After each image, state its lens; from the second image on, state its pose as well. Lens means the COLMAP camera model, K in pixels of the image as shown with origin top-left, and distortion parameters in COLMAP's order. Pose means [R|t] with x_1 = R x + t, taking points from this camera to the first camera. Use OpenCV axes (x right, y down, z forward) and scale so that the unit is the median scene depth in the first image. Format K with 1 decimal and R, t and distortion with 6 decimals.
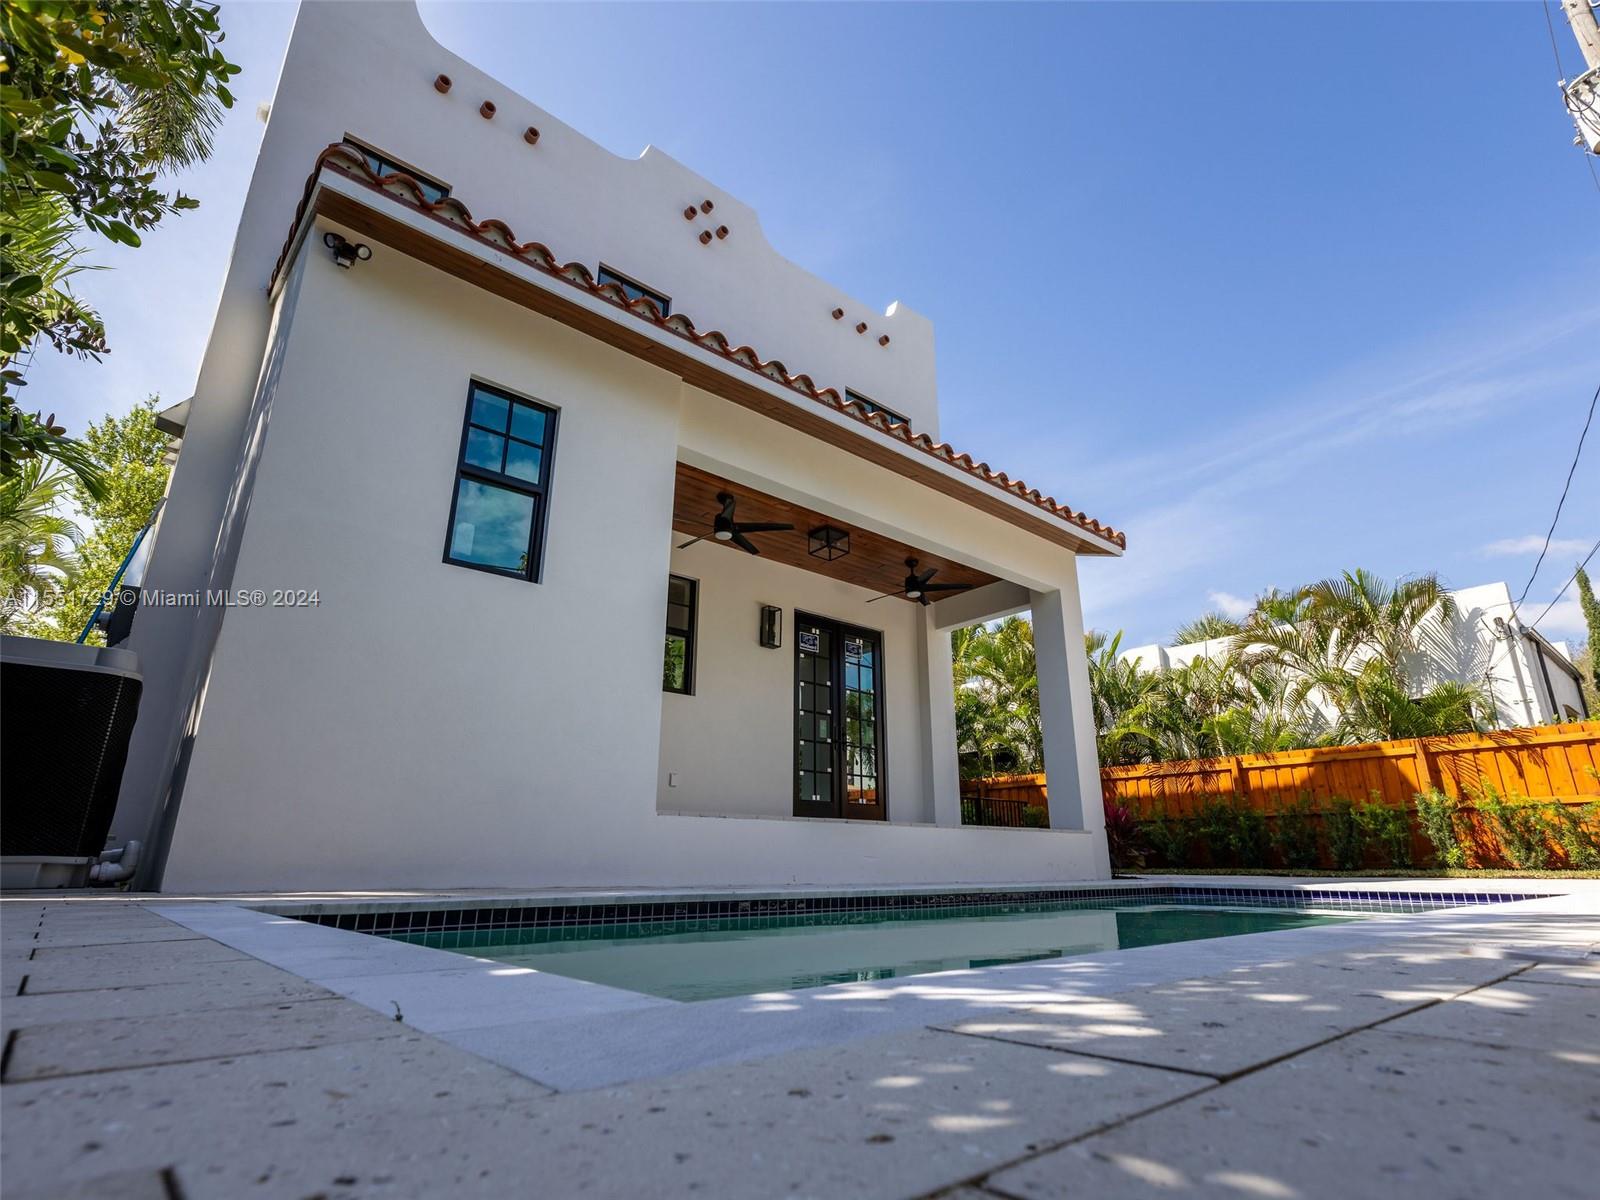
lens RADIAL K [[808.2, 0, 827.9], [0, 808.2, 617.6], [0, 0, 1]] dist [-0.000327, 0.001249]
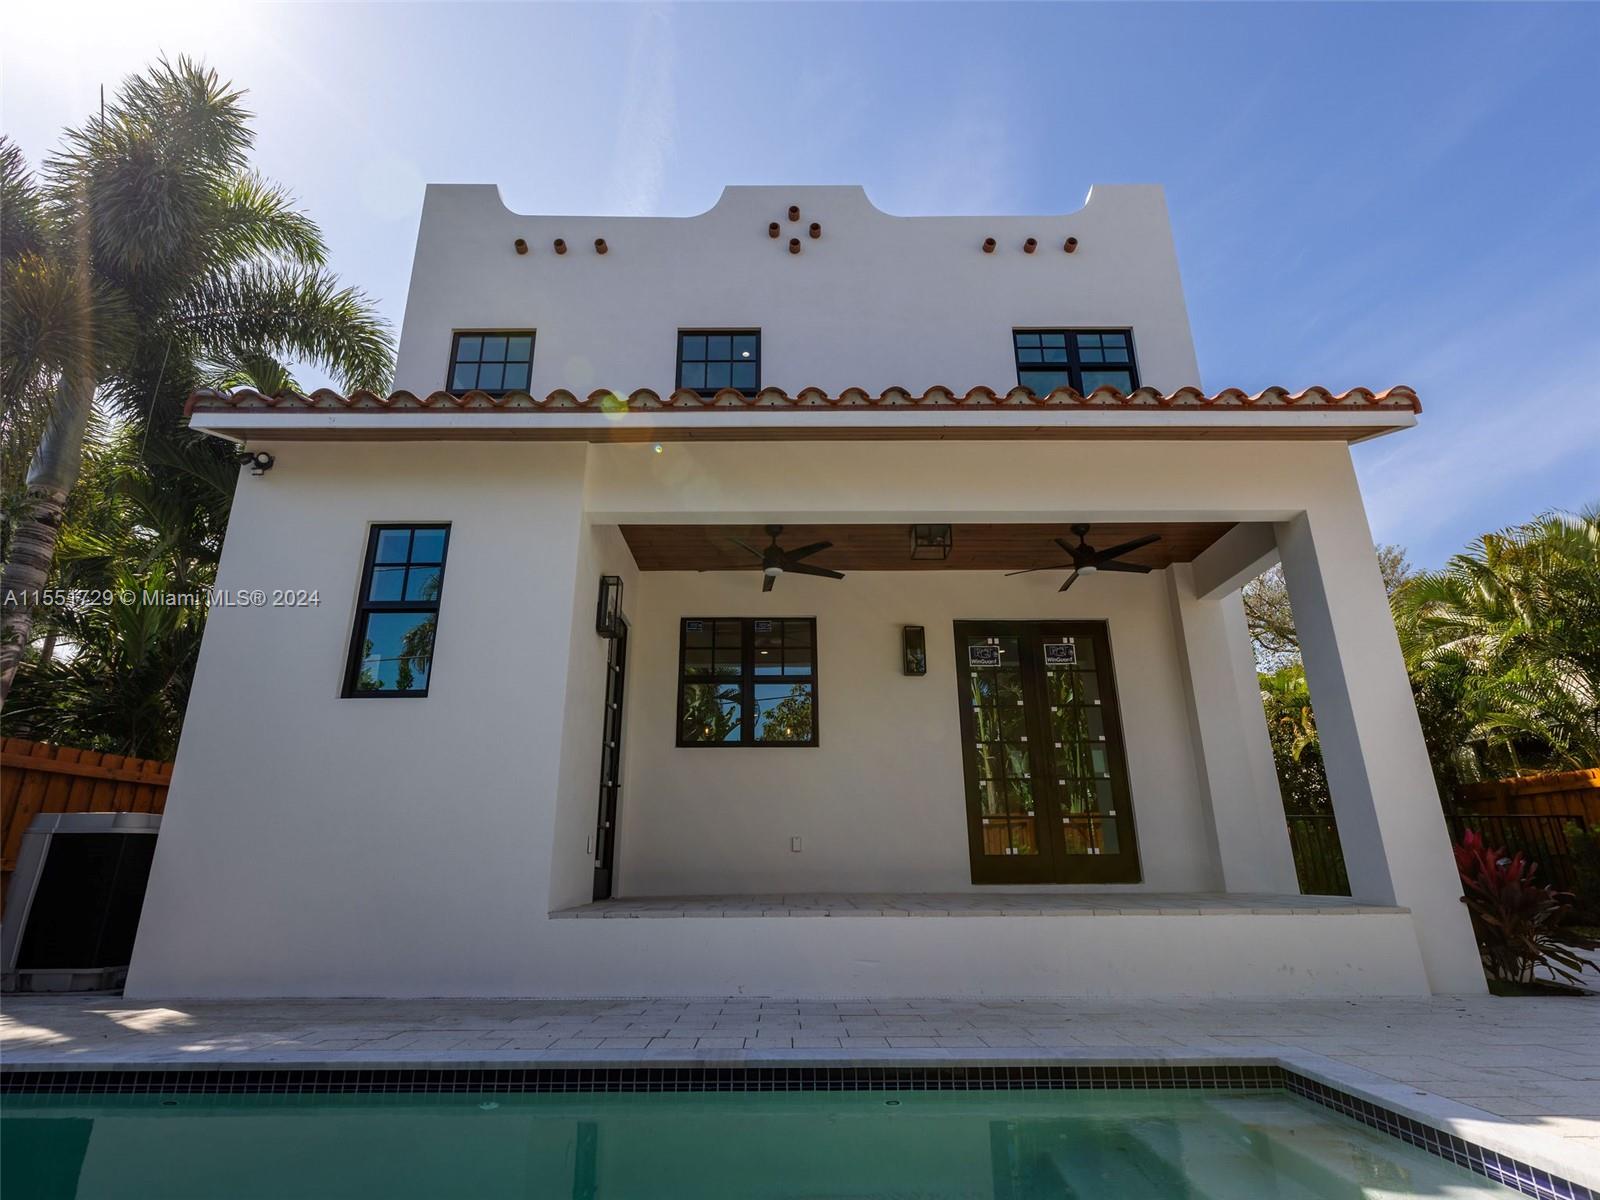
lens RADIAL K [[808.2, 0, 772.0], [0, 808.2, 618.4], [0, 0, 1]] dist [-0.000327, 0.001249]
pose [[0.753223, -0.198615, -0.627063, 0.350212], [0.195044, 0.977888, -0.075450, 0.013475], [0.628183, -0.065474, 0.775306, 0.252297]]
